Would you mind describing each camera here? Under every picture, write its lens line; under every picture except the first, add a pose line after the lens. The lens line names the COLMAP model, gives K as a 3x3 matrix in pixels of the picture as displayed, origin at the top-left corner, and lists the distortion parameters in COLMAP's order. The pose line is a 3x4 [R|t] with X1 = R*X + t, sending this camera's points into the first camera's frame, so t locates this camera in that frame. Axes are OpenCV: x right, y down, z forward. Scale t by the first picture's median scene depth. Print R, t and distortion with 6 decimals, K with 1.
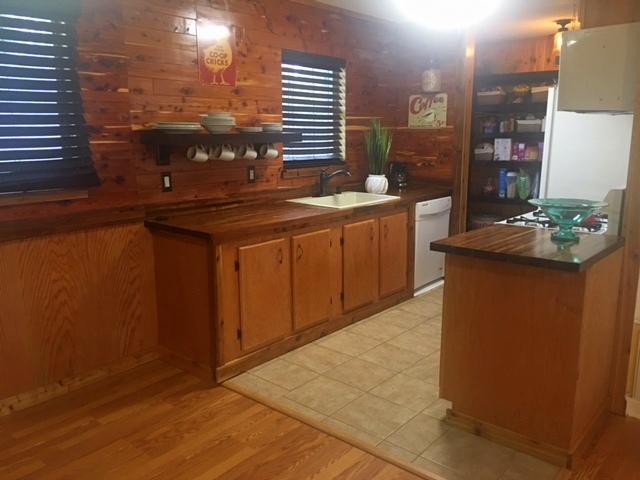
lens RADIAL K [[537.3, 0, 318.0], [0, 537.3, 235.0], [0, 0, 1]] dist [0.115335, -0.167750]
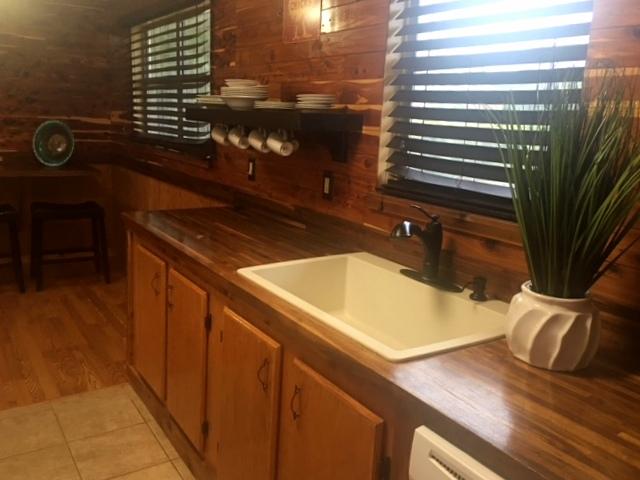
lens RADIAL K [[566.2, 0, 320.0], [0, 566.2, 240.0], [0, 0, 1]] dist [0.030713, -0.000359]
pose [[-0.267899, 0.190858, -0.944353, 0.394398], [-0.233849, 0.937989, 0.255911, -0.178513], [0.934636, 0.289395, -0.206655, 0.957918]]
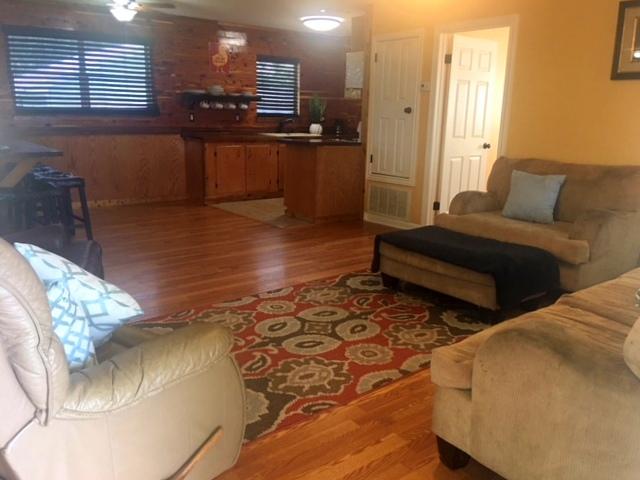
lens RADIAL K [[537.3, 0, 318.0], [0, 537.3, 235.0], [0, 0, 1]] dist [0.115335, -0.167750]
pose [[0.979140, 0.068591, -0.191257, 0.491409], [-0.062192, 0.997291, 0.039270, 0.188641], [0.193432, -0.026556, 0.980754, -0.779858]]
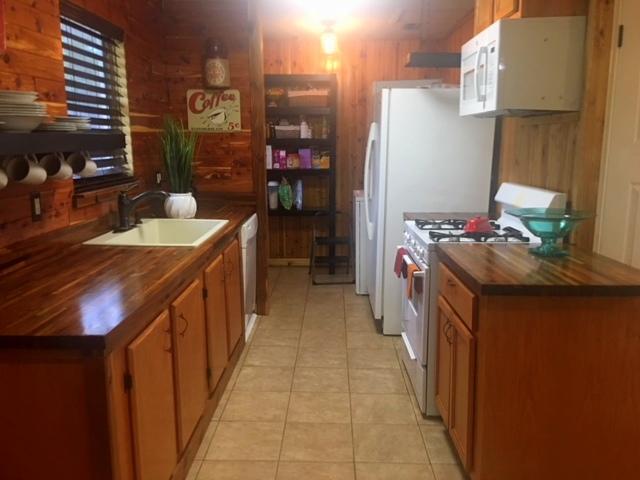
lens RADIAL K [[537.3, 0, 318.0], [0, 537.3, 235.0], [0, 0, 1]] dist [0.115335, -0.167750]
pose [[0.774905, -0.110906, 0.622272, -0.216320], [0.120271, 0.992371, 0.027097, -0.052288], [-0.620530, 0.053844, 0.782332, 0.308077]]
